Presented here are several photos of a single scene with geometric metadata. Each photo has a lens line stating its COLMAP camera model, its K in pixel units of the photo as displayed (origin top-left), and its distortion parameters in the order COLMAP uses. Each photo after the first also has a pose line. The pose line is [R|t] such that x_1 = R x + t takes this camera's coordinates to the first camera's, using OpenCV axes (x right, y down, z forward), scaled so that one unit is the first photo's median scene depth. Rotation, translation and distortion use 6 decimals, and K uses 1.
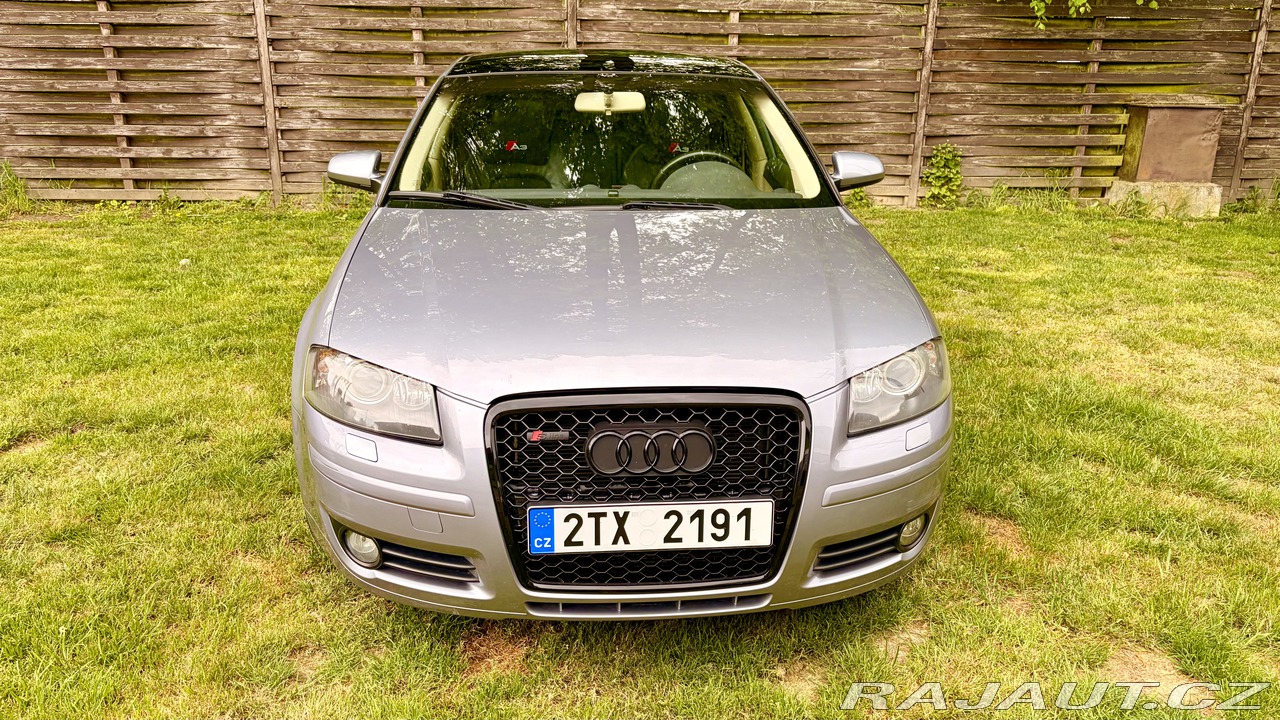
lens RADIAL K [[925.7, 0, 640.0], [0, 925.7, 360.0], [0, 0, 1]] dist [0.083292, -0.074243]
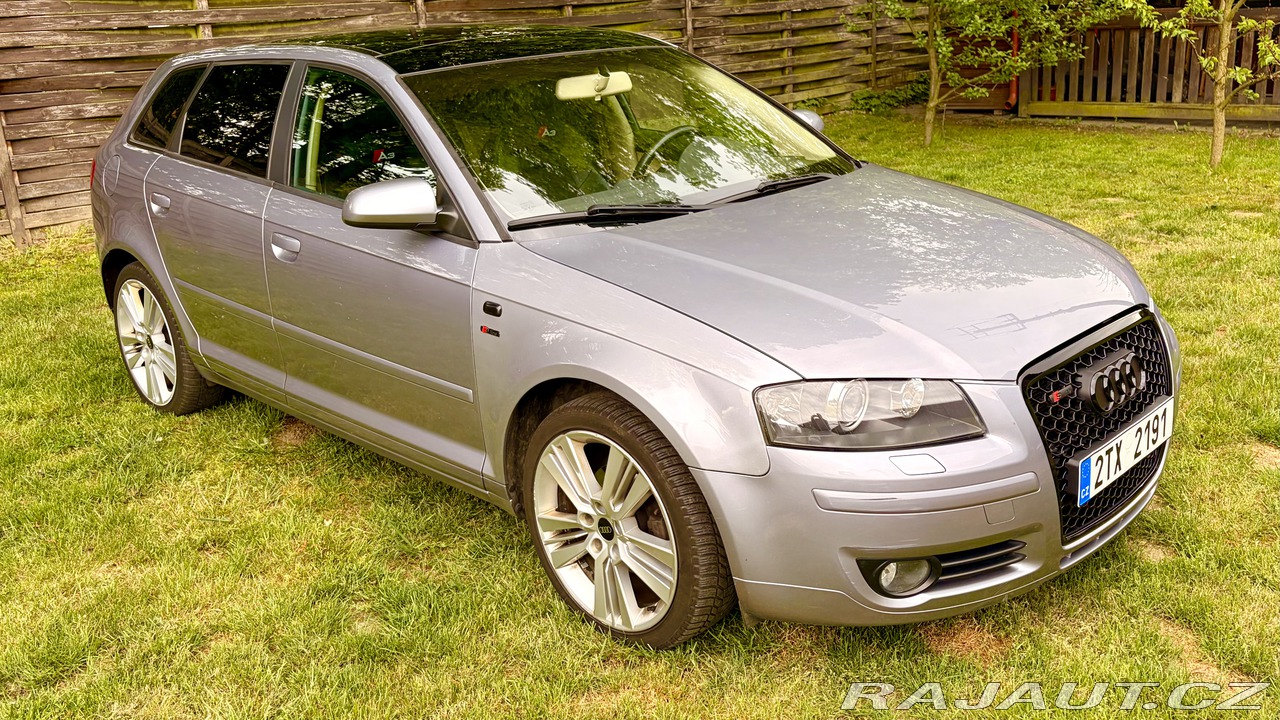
lens RADIAL K [[1133.9, 0, 640.0], [0, 1133.9, 360.0], [0, 0, 1]] dist [0.002400, 0.004846]
pose [[0.765922, -0.250180, 0.592261, -0.252171], [0.254731, 0.963882, 0.077737, -0.036437], [-0.590319, 0.091327, 0.801987, 0.053054]]
